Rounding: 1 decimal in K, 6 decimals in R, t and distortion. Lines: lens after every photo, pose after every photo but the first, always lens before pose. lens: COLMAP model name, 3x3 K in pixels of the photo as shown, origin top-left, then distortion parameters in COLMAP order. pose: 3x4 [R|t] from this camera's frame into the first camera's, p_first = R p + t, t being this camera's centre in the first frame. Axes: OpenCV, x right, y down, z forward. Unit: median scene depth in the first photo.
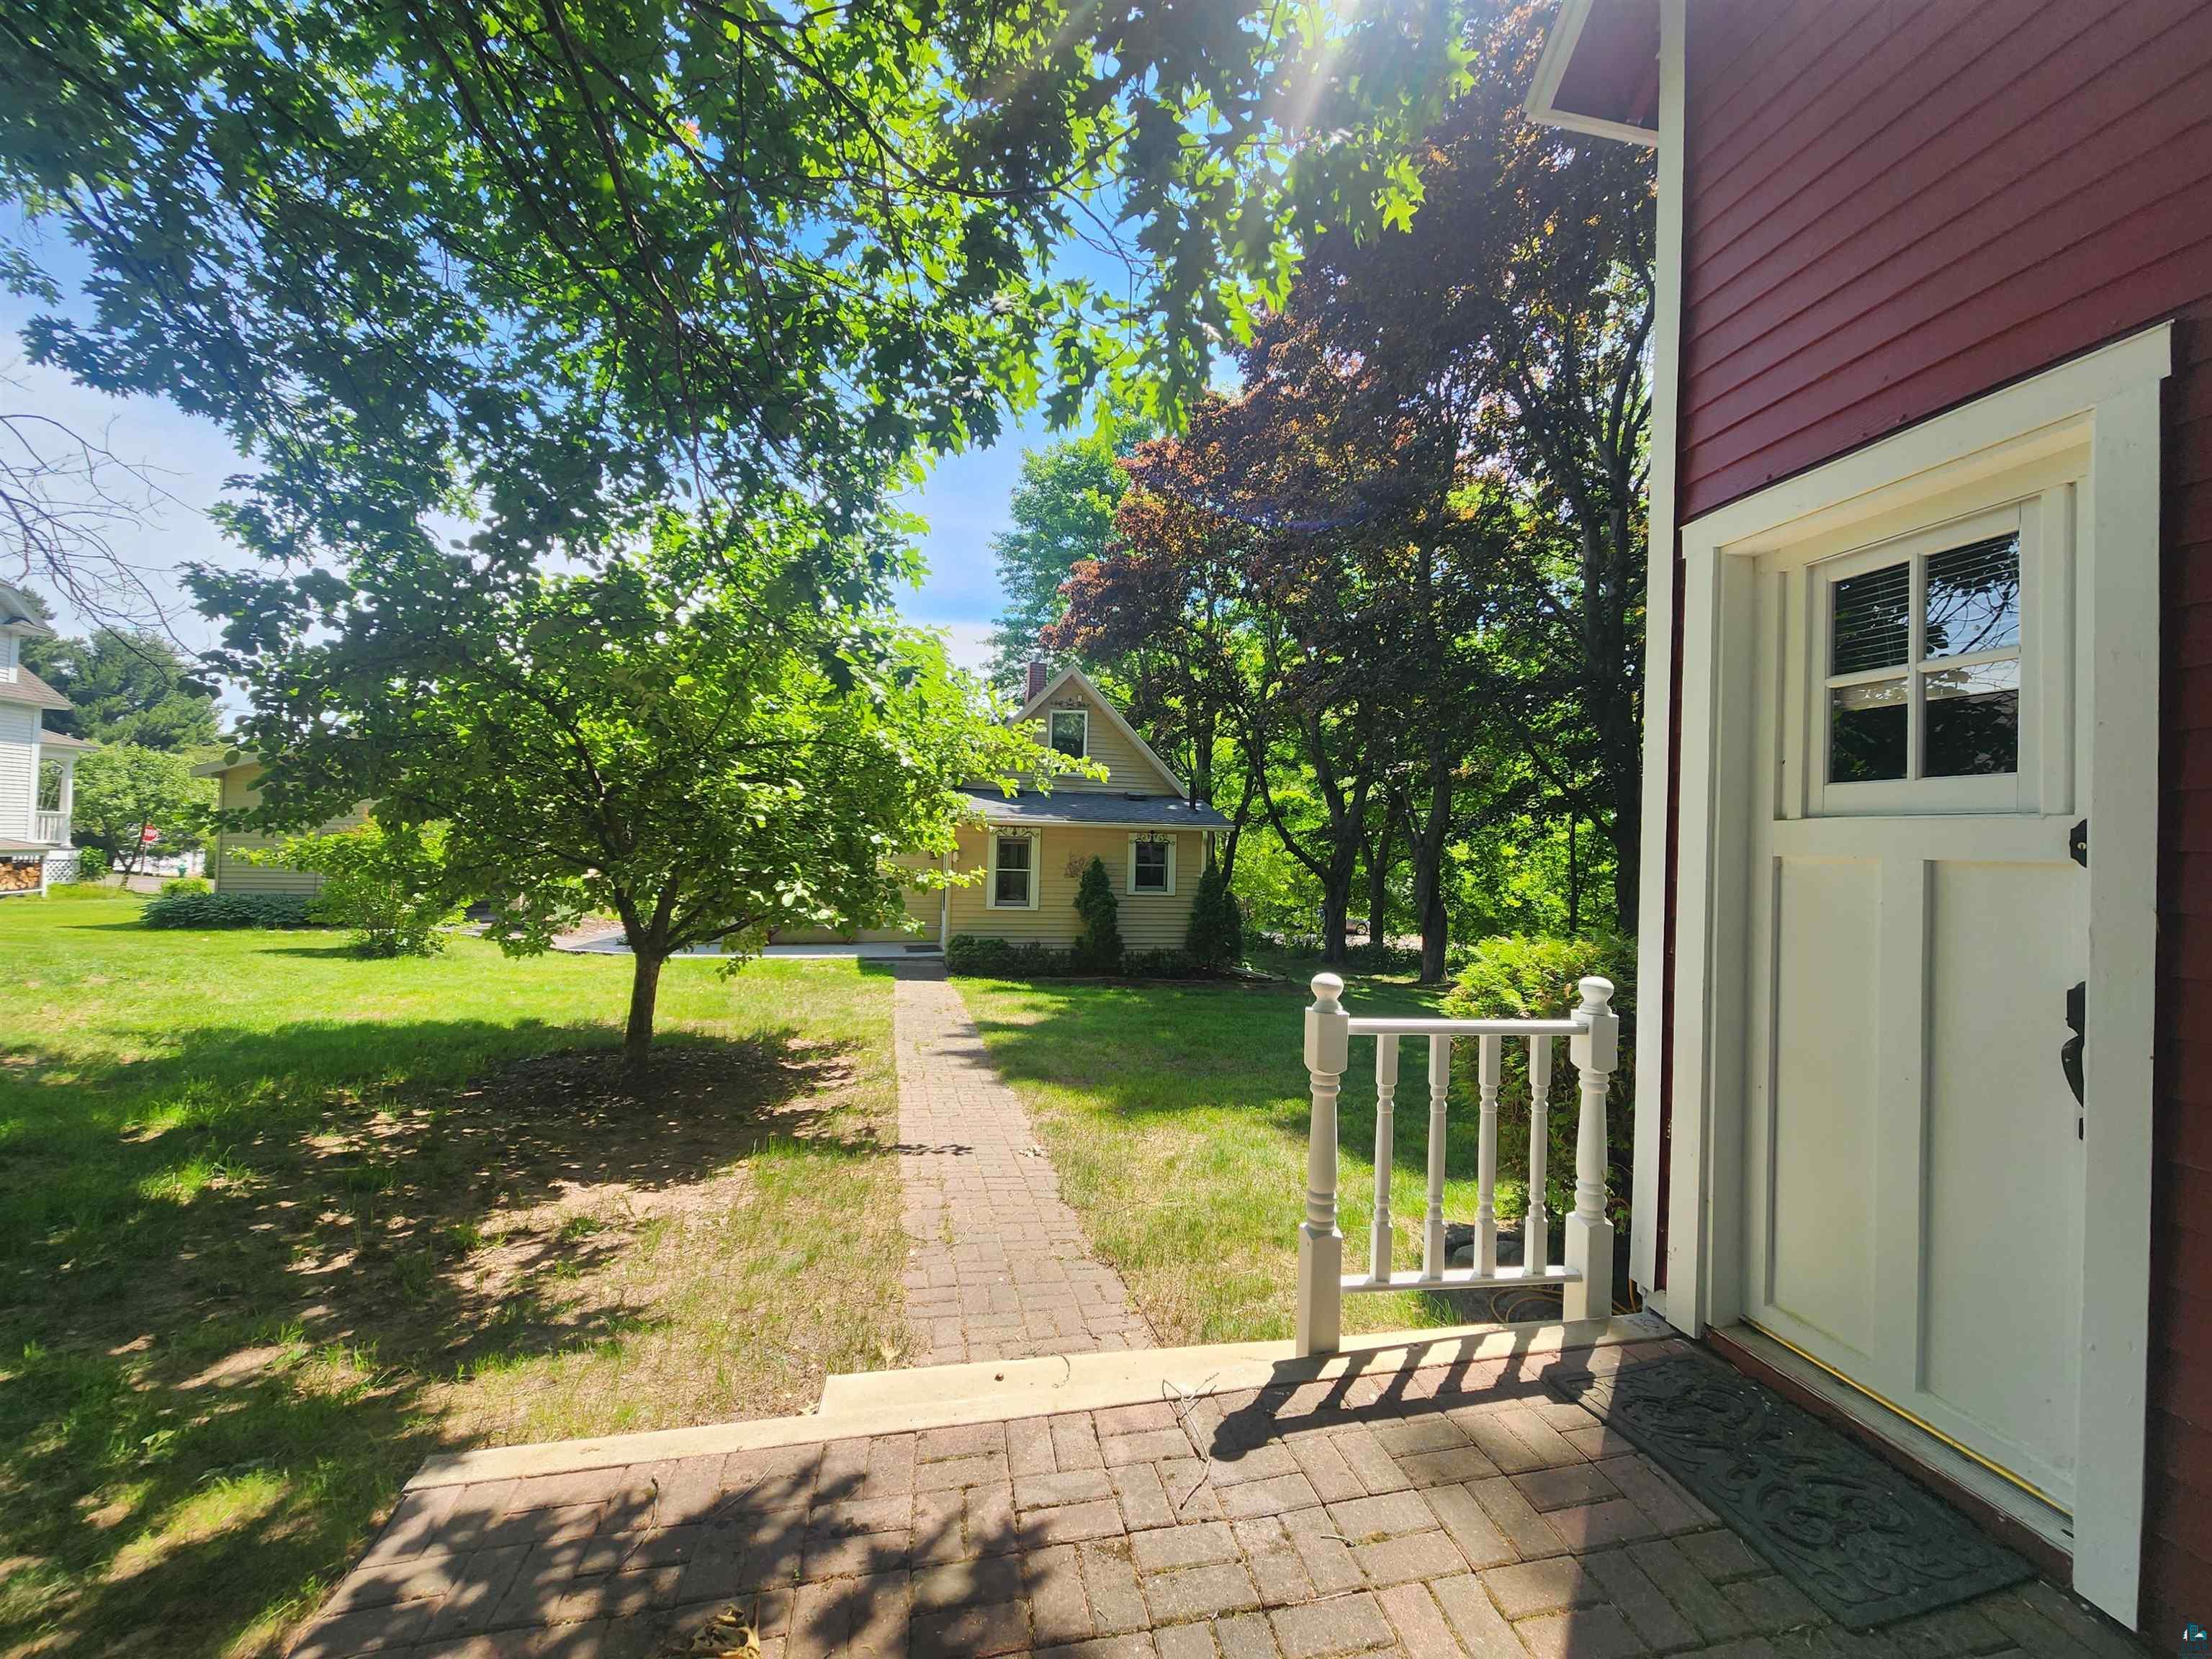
lens RADIAL K [[860.9, 0, 1106.0], [0, 860.9, 829.5], [0, 0, 1]] dist [-0.000356, -0.000286]
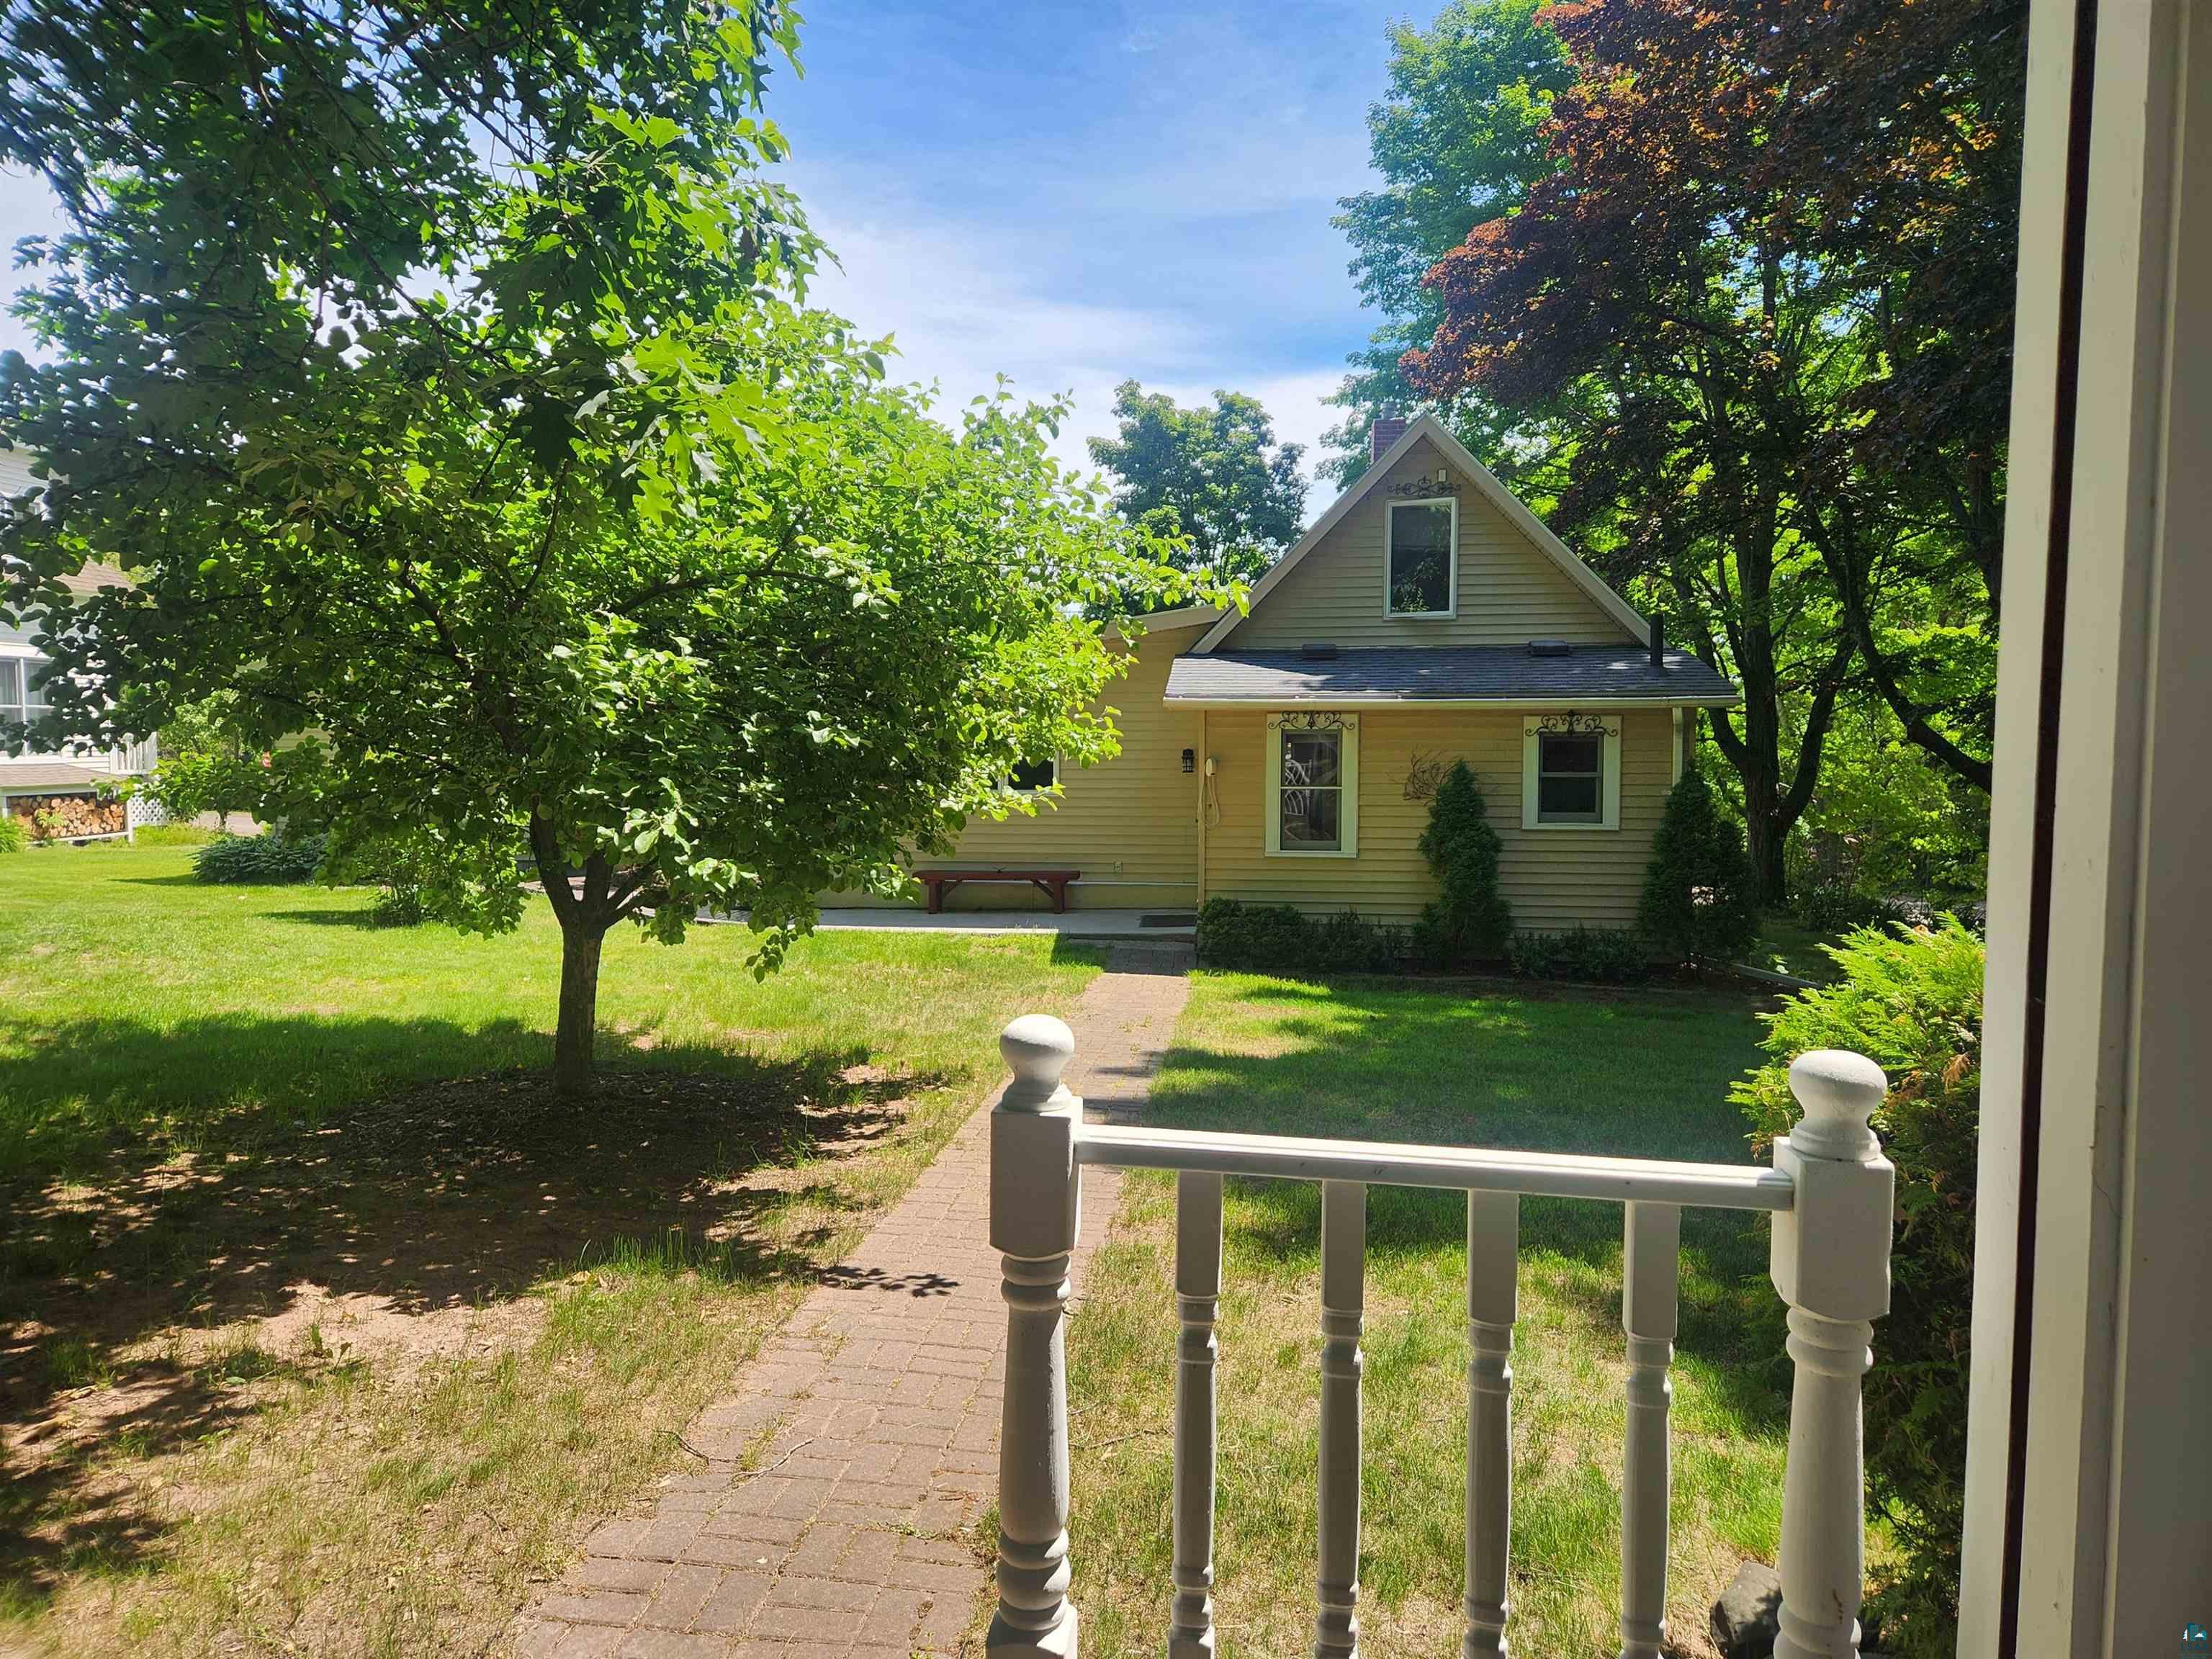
lens RADIAL K [[1418.8, 0, 1107.3], [0, 1418.8, 810.6], [0, 0, 1]] dist [0.077075, -0.054586]
pose [[0.942496, -0.011355, -0.334024, 0.208270], [0.031701, 0.997954, 0.055523, 0.012520], [0.332711, -0.062918, 0.940928, 0.148570]]
